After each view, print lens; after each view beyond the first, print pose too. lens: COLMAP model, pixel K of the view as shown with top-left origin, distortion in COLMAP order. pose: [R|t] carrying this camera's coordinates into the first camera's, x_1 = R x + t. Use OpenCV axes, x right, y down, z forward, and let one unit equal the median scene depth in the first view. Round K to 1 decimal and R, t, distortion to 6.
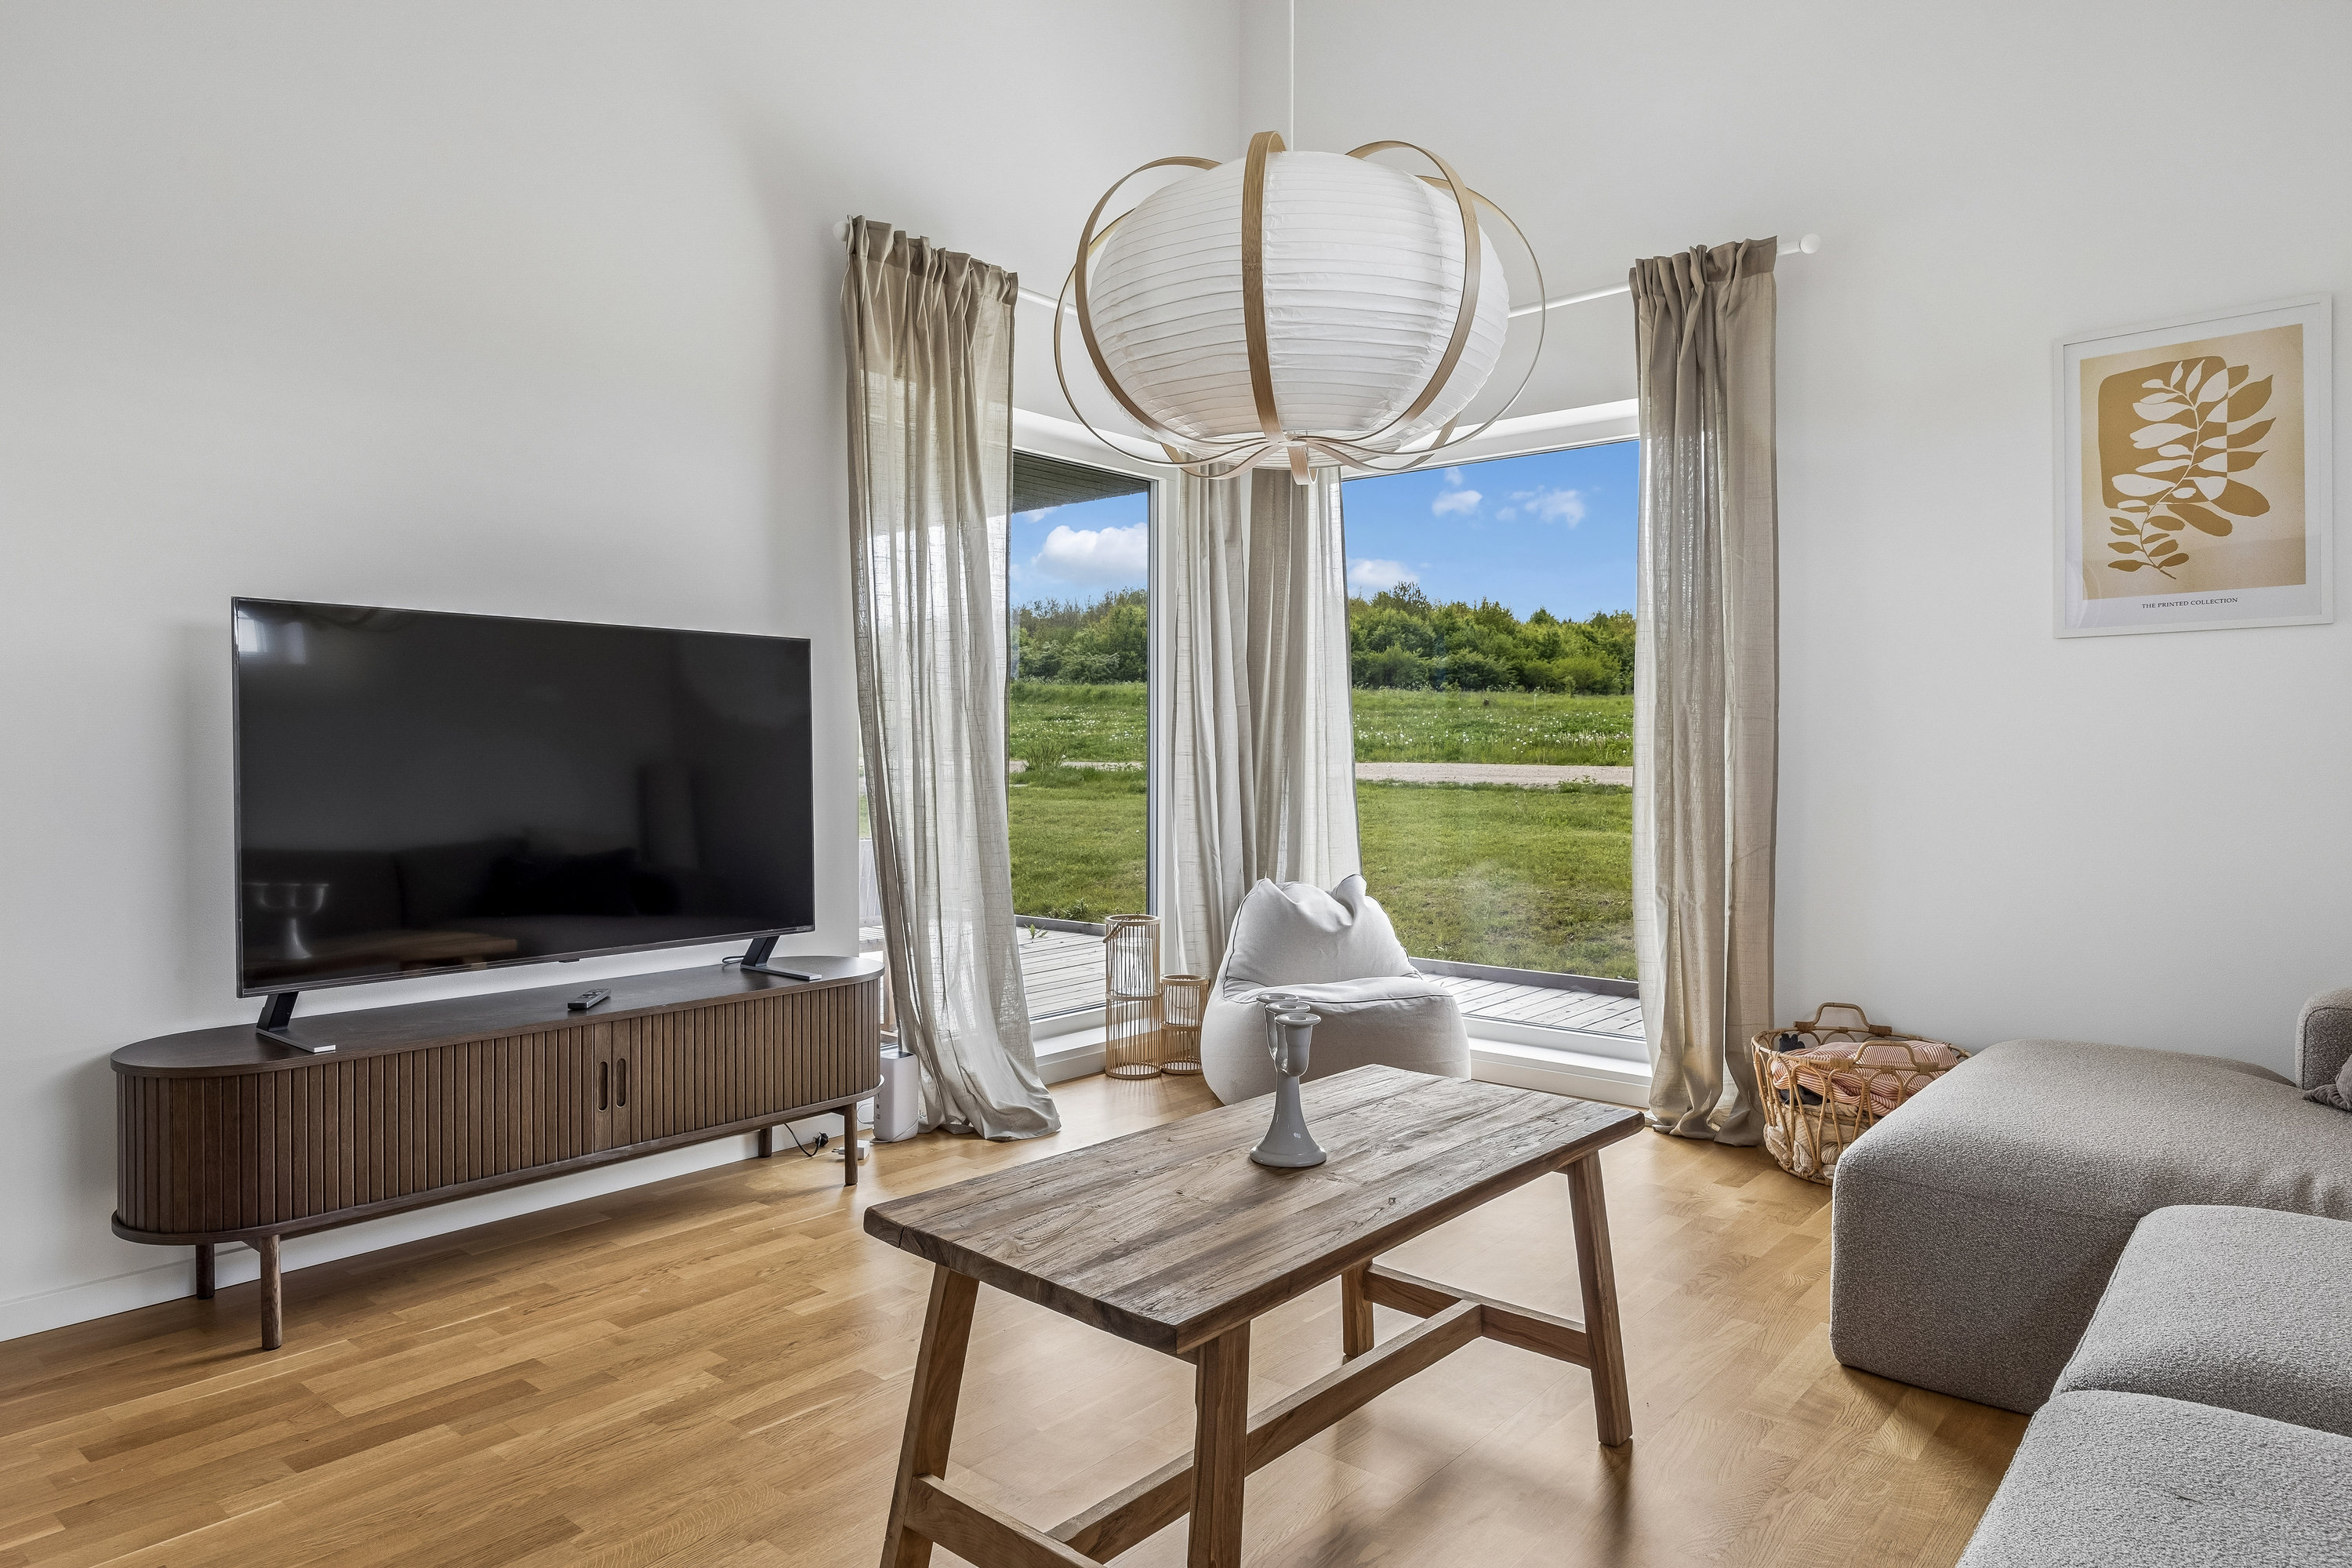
lens RADIAL K [[1409.4, 0, 1110.9], [0, 1409.4, 770.7], [0, 0, 1]] dist [-0.008100, -0.000955]
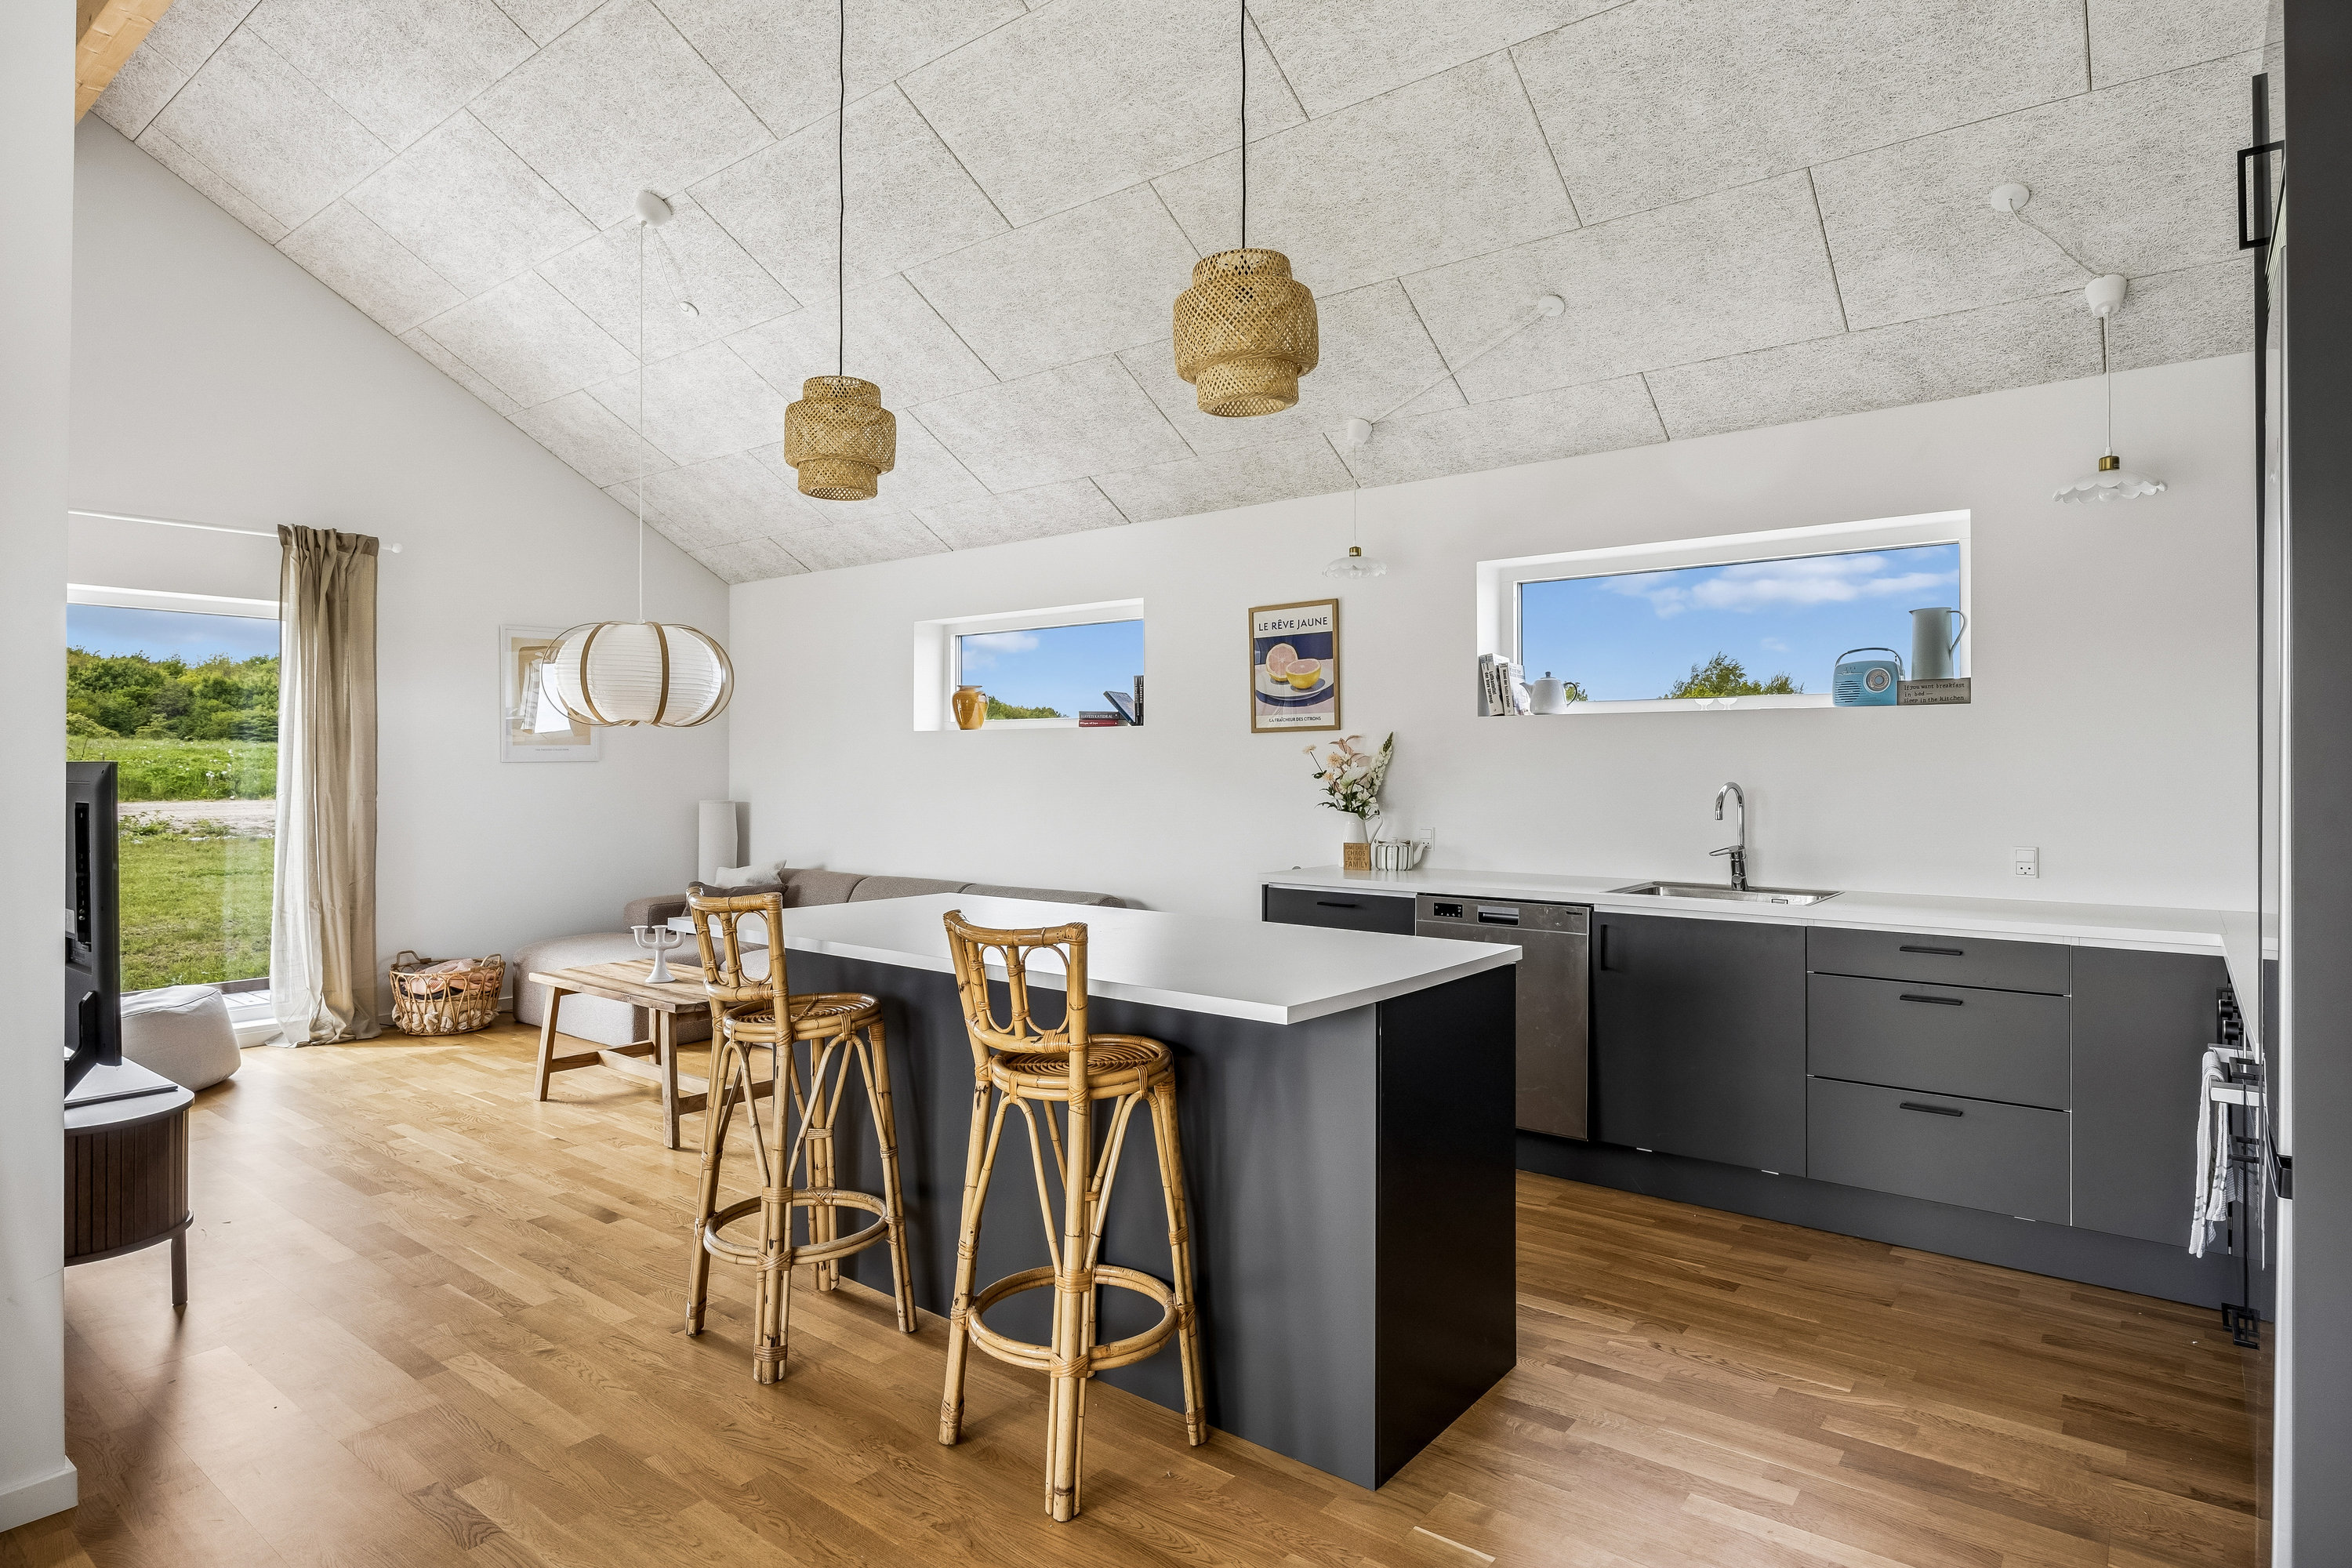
lens RADIAL K [[1277.8, 0, 1180.6], [0, 1277.8, 768.6], [0, 0, 1]] dist [-0.002173, -0.000161]
pose [[-0.046210, -0.004048, 0.998924, -1.368964], [0.013719, 0.999895, 0.004686, -0.080622], [-0.998838, 0.013921, -0.046149, 0.040926]]
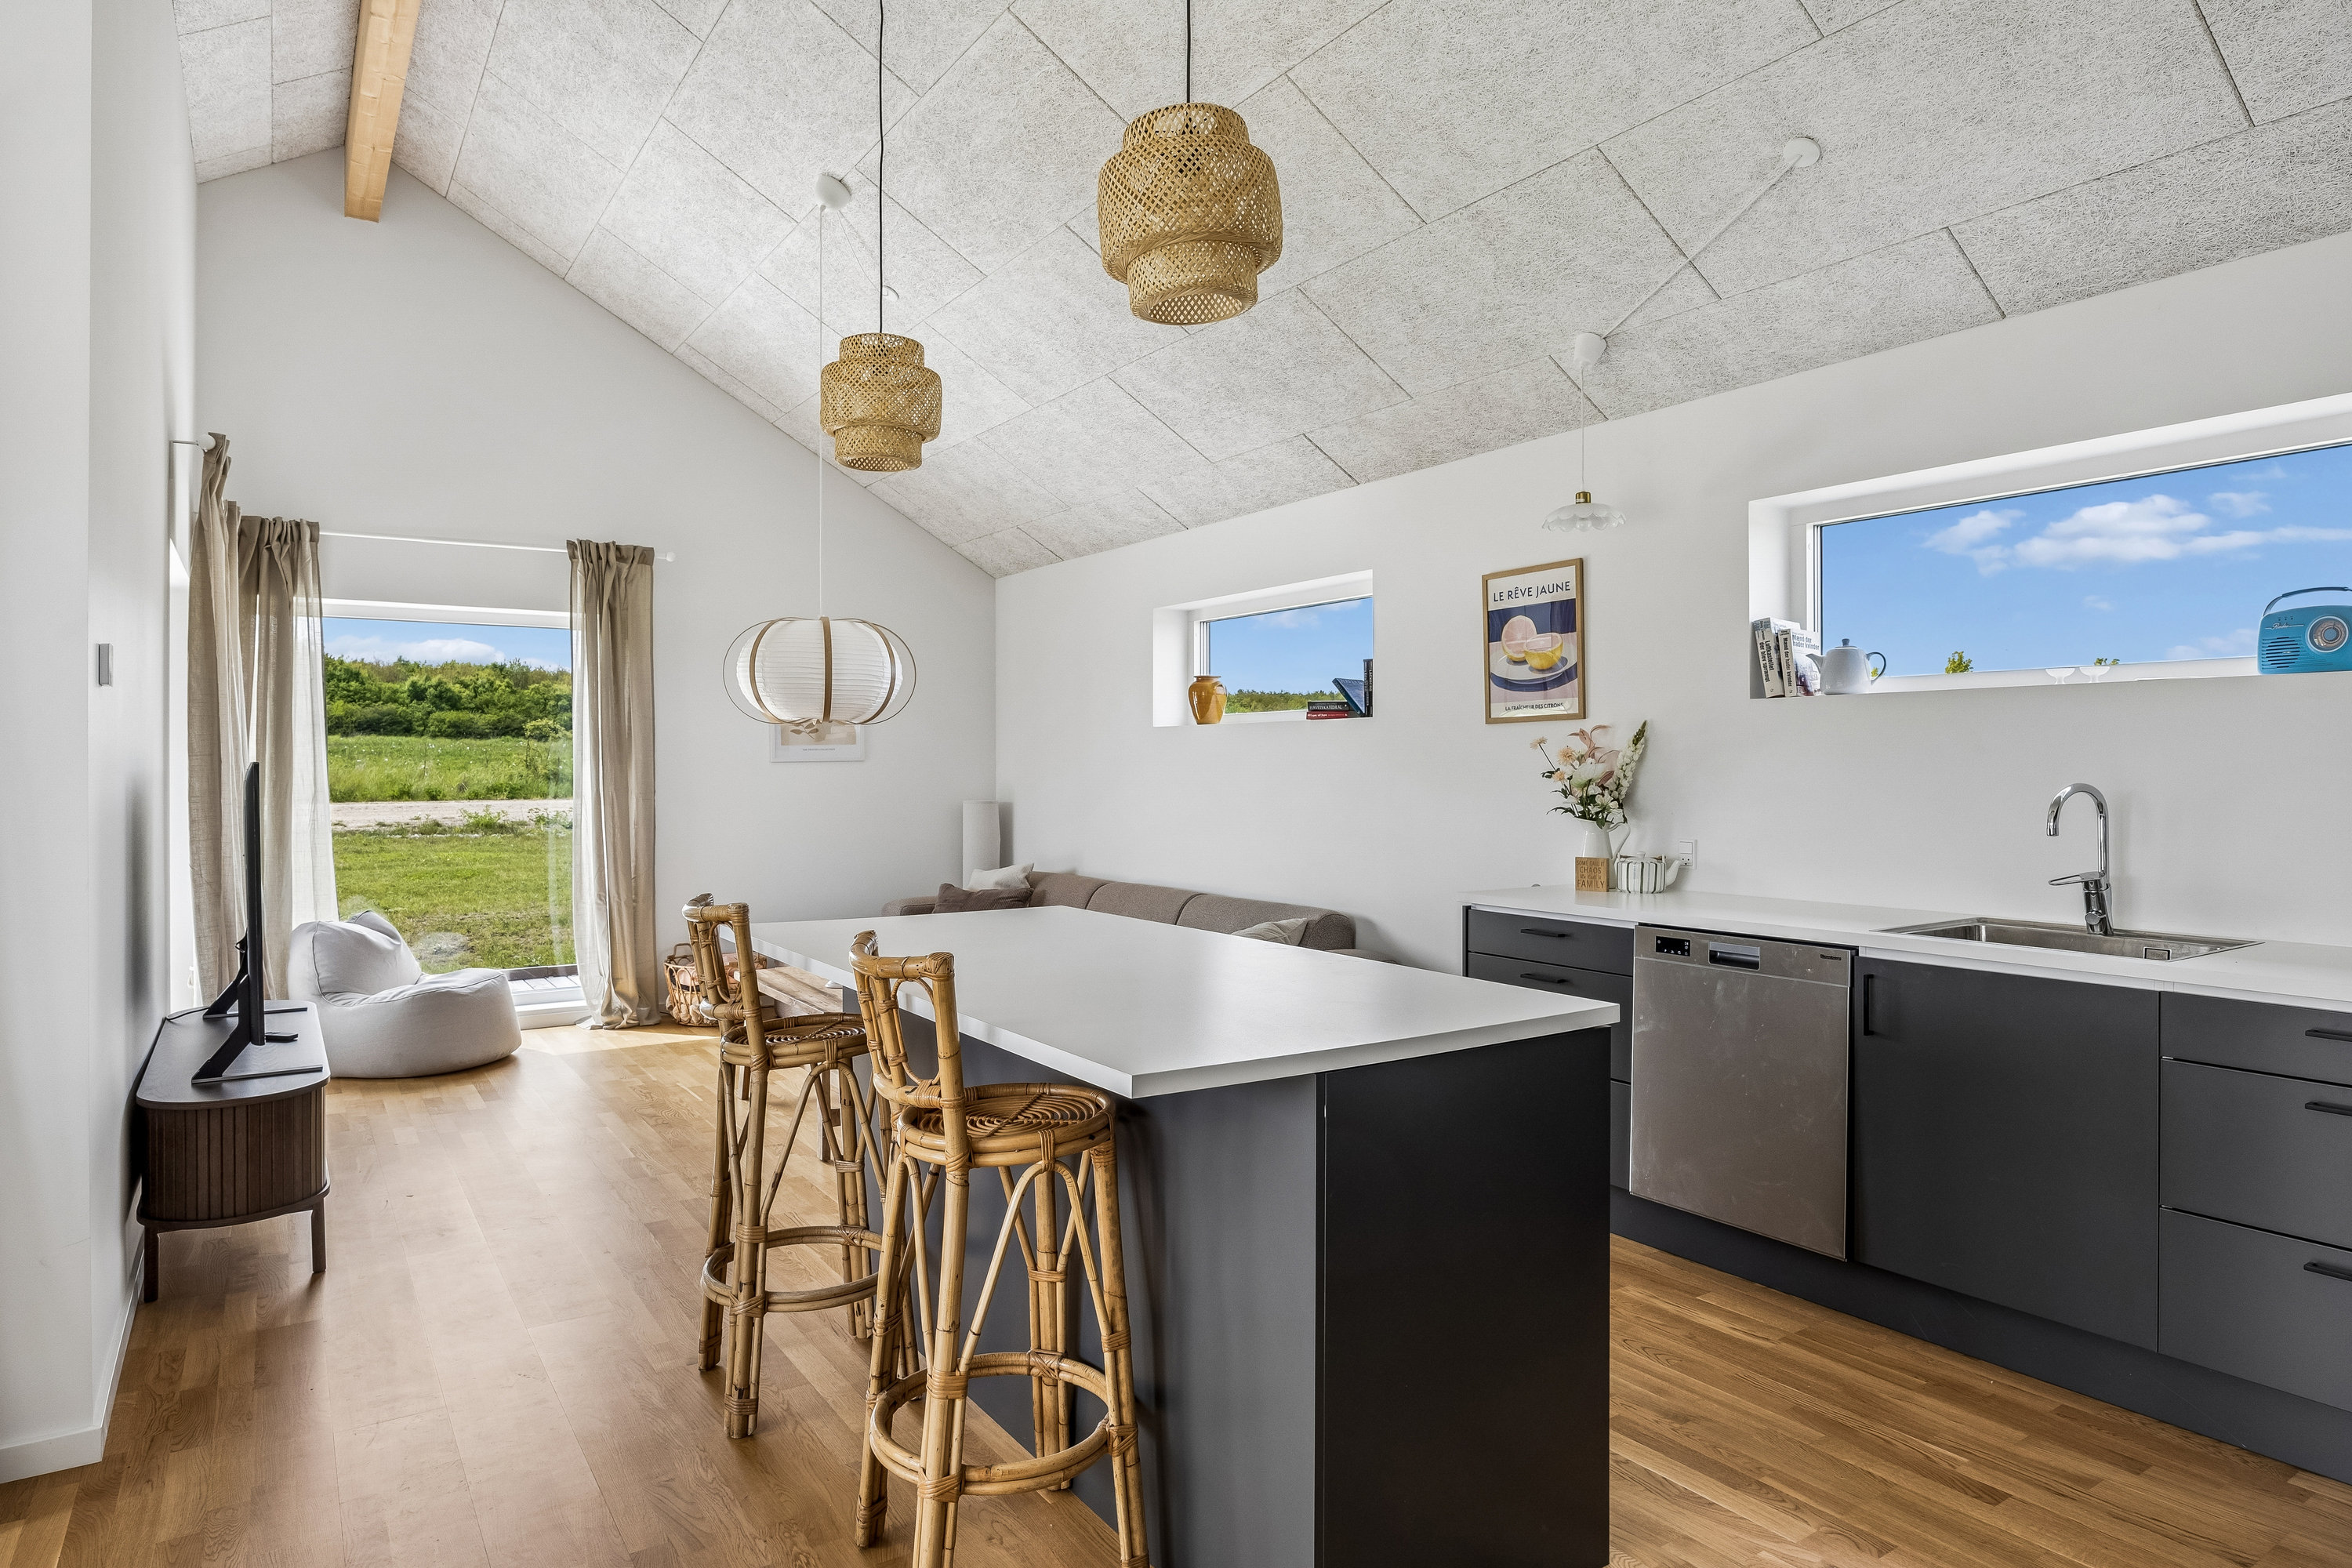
lens RADIAL K [[1359.3, 0, 1162.7], [0, 1359.3, 778.2], [0, 0, 1]] dist [-0.004088, -0.001598]
pose [[0.271144, -0.012409, 0.962459, -1.242154], [0.017273, 0.999819, 0.008024, -0.076709], [-0.962384, 0.014449, 0.271310, -0.181928]]
